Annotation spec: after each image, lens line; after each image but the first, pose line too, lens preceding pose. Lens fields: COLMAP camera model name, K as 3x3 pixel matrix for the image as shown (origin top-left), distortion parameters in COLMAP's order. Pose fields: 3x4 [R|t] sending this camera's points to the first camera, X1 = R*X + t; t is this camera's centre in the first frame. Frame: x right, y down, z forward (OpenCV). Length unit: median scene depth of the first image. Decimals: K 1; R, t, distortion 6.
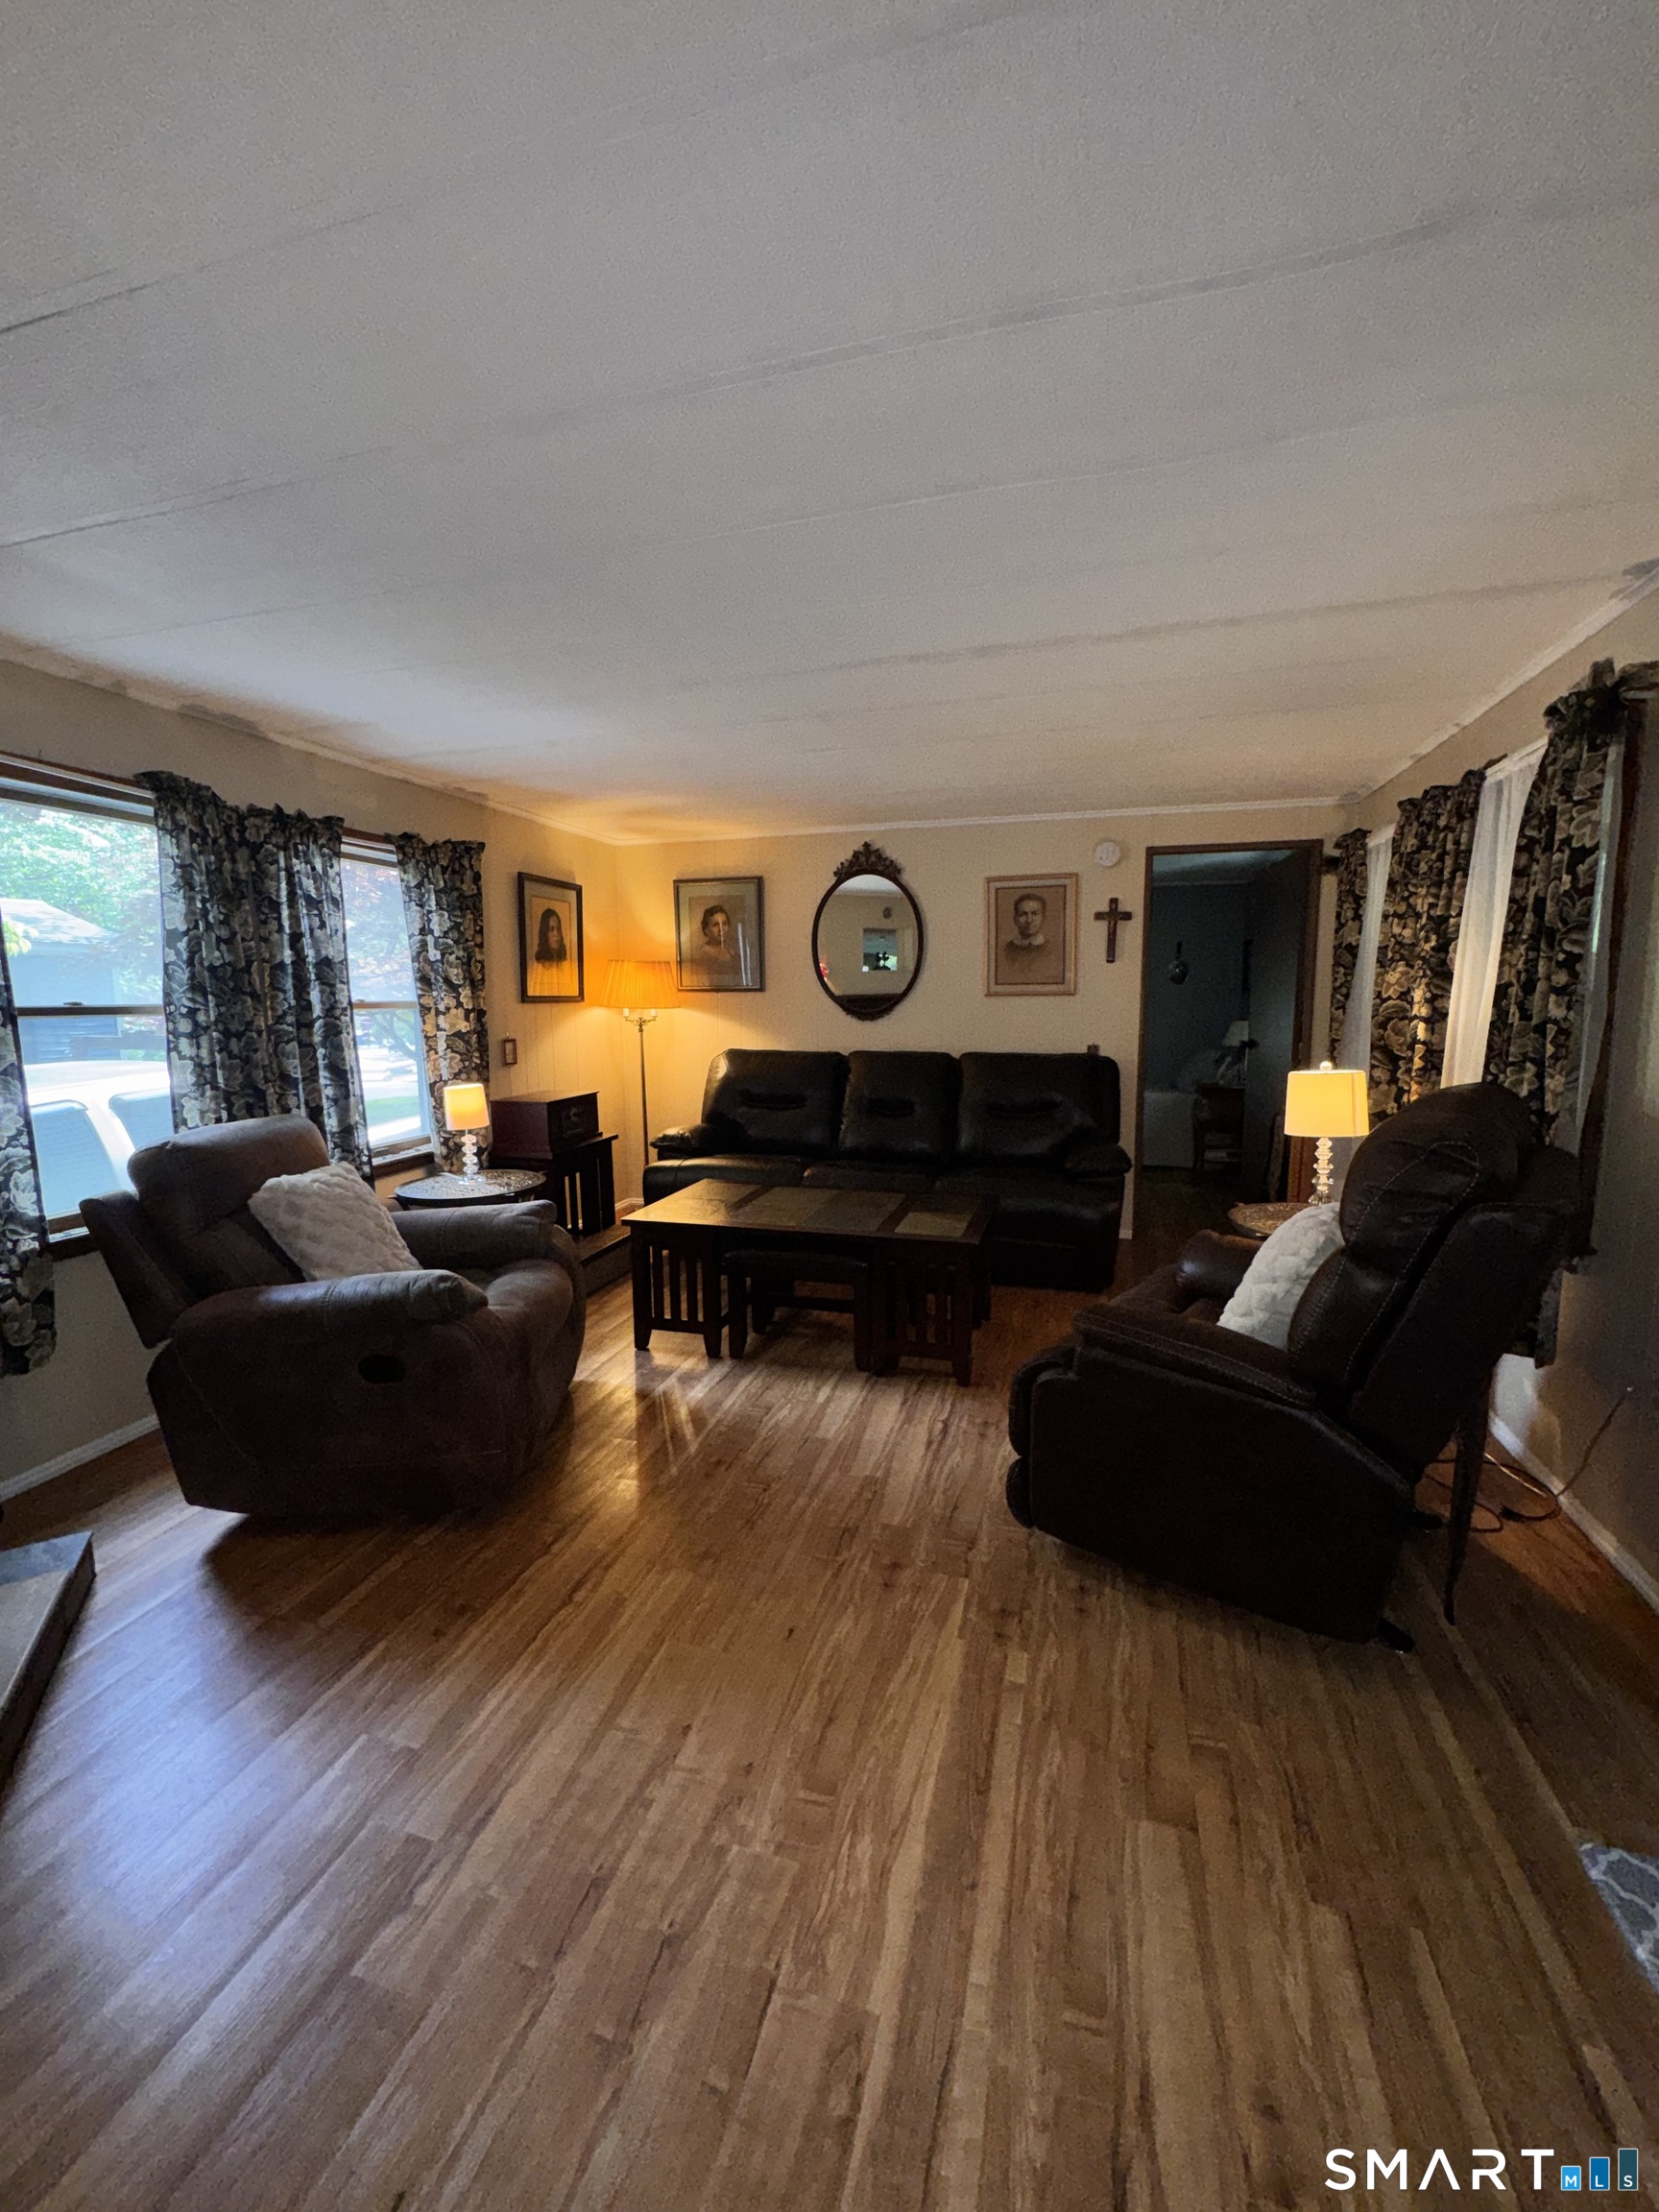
lens RADIAL K [[882.6, 0, 819.7], [0, 882.6, 1101.5], [0, 0, 1]] dist [-0.001516, -0.000133]
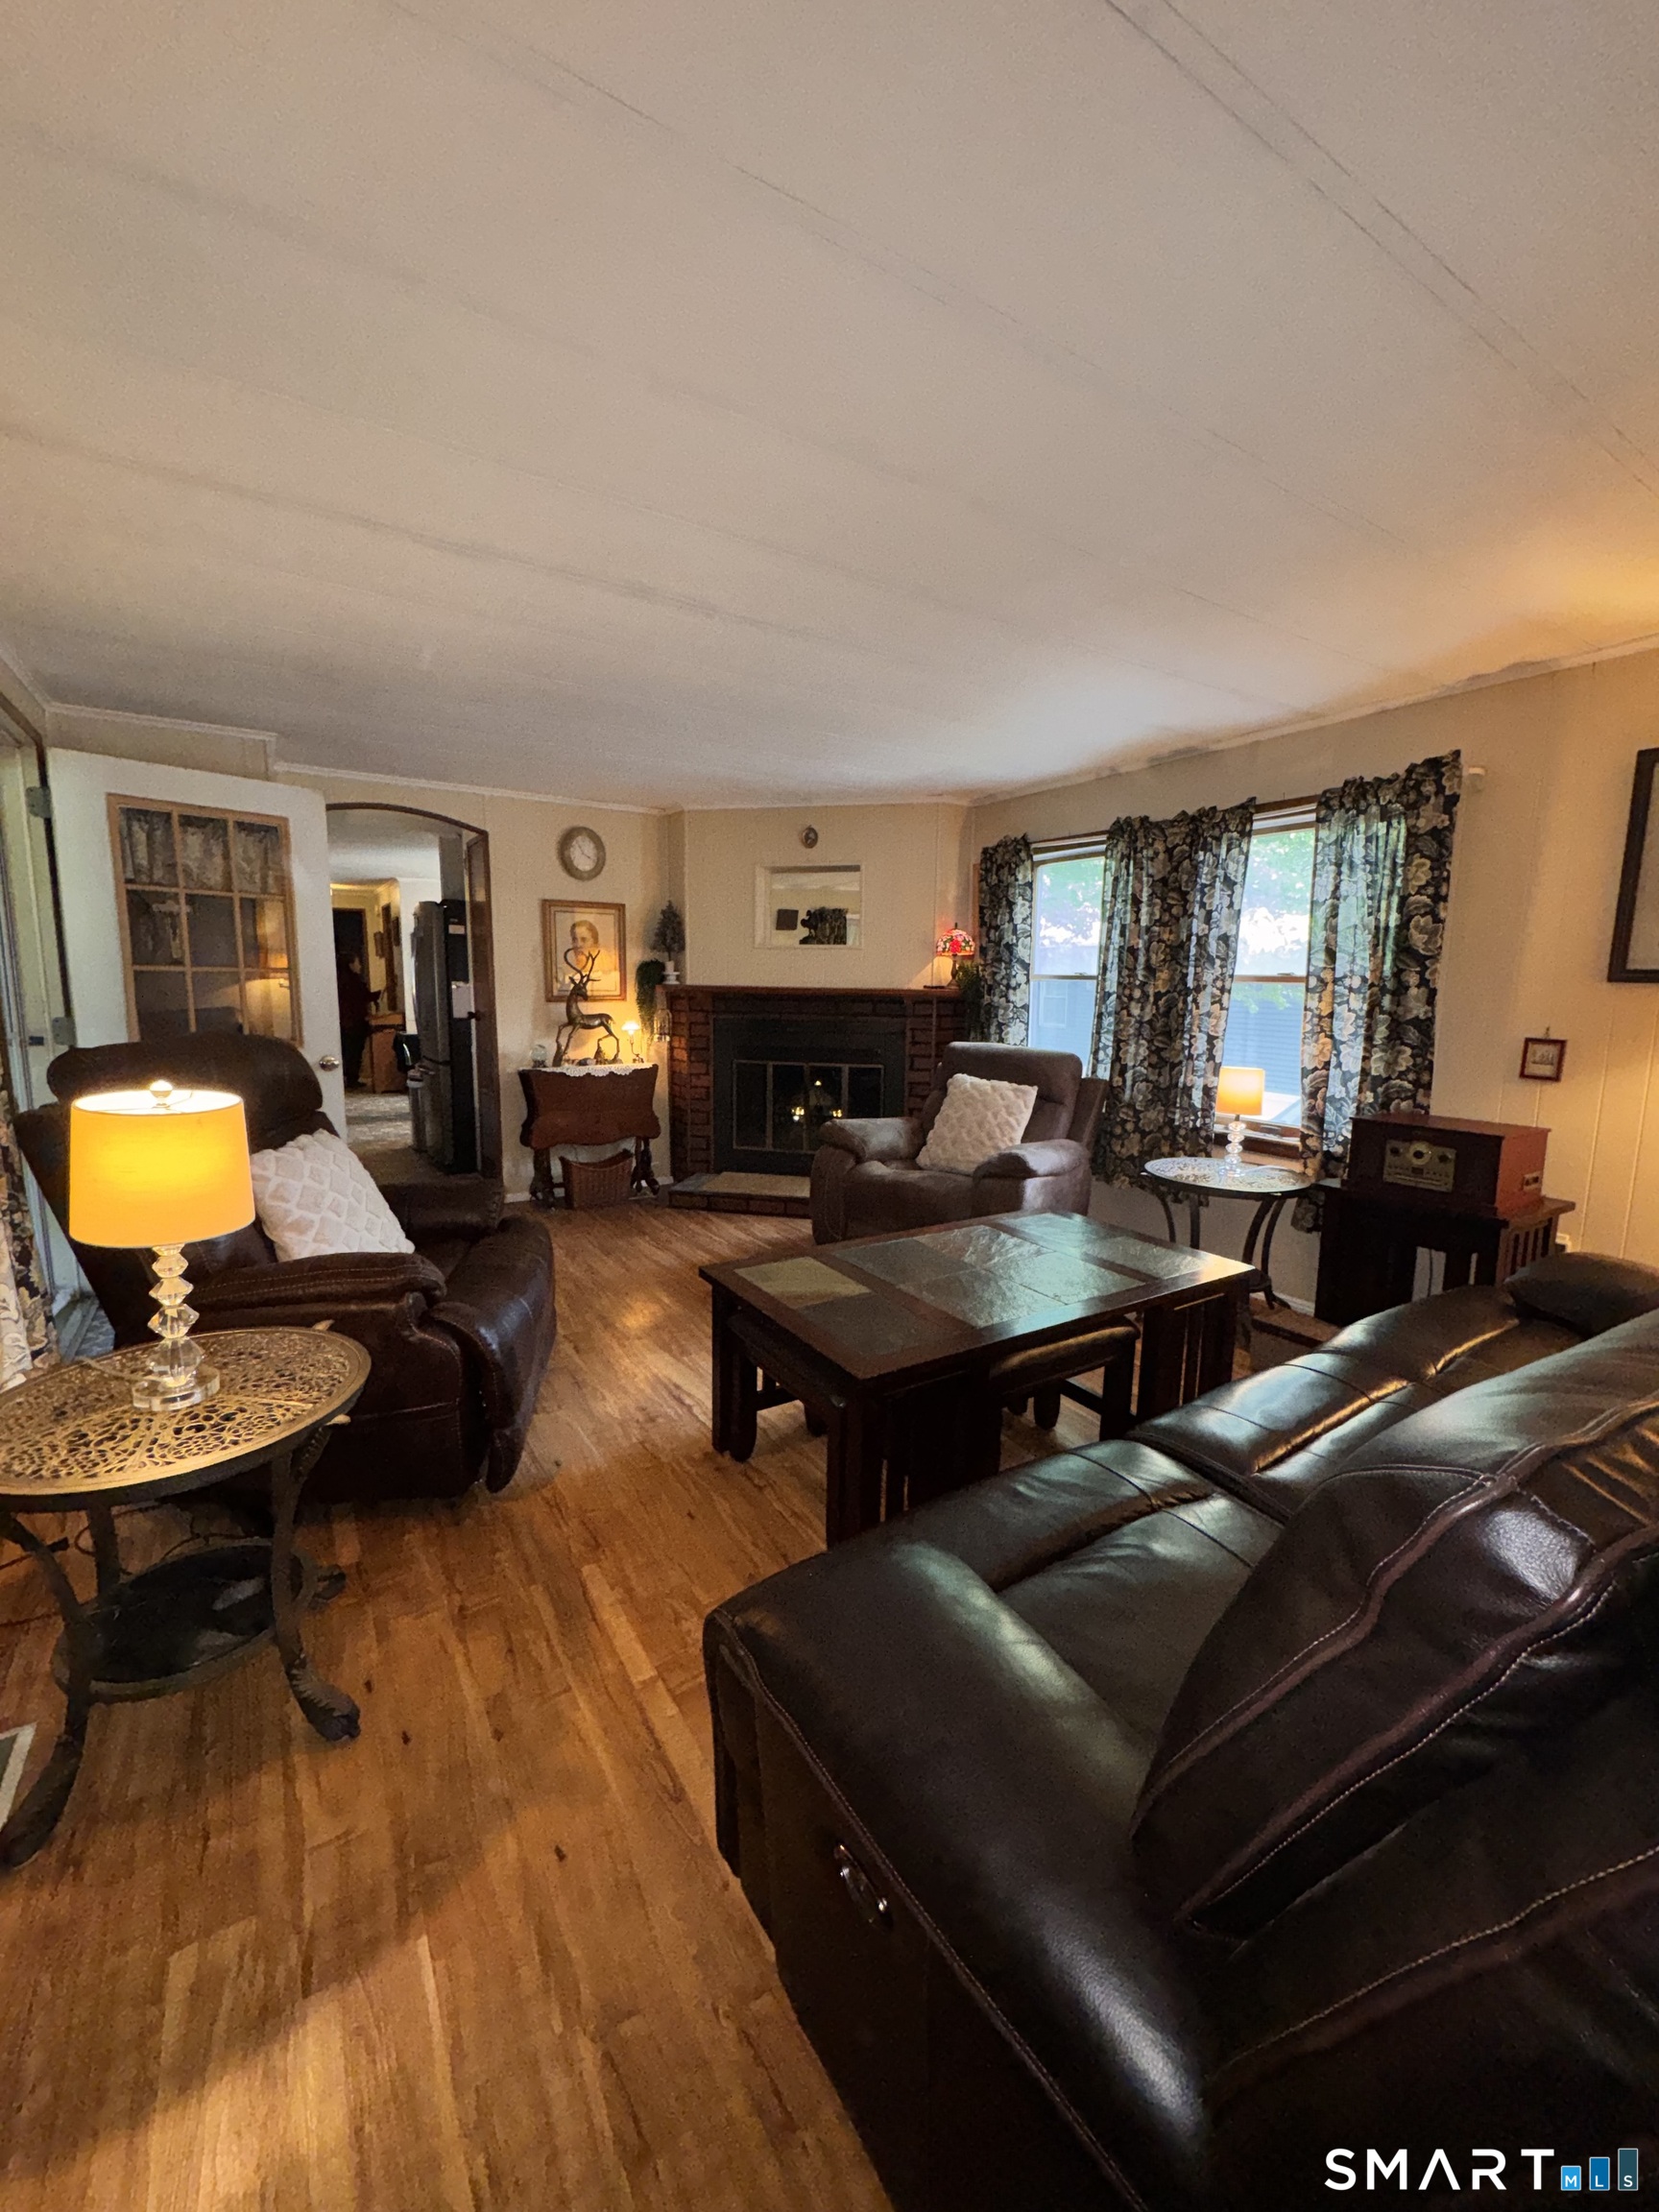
lens RADIAL K [[882.6, 0, 819.3], [0, 882.6, 1109.8], [0, 0, 1]] dist [-0.001516, -0.000133]
pose [[-0.660309, 0.092520, -0.745273, 0.604897], [-0.112358, 0.969042, 0.219848, -0.136650], [0.742541, 0.228905, -0.629472, 1.364595]]
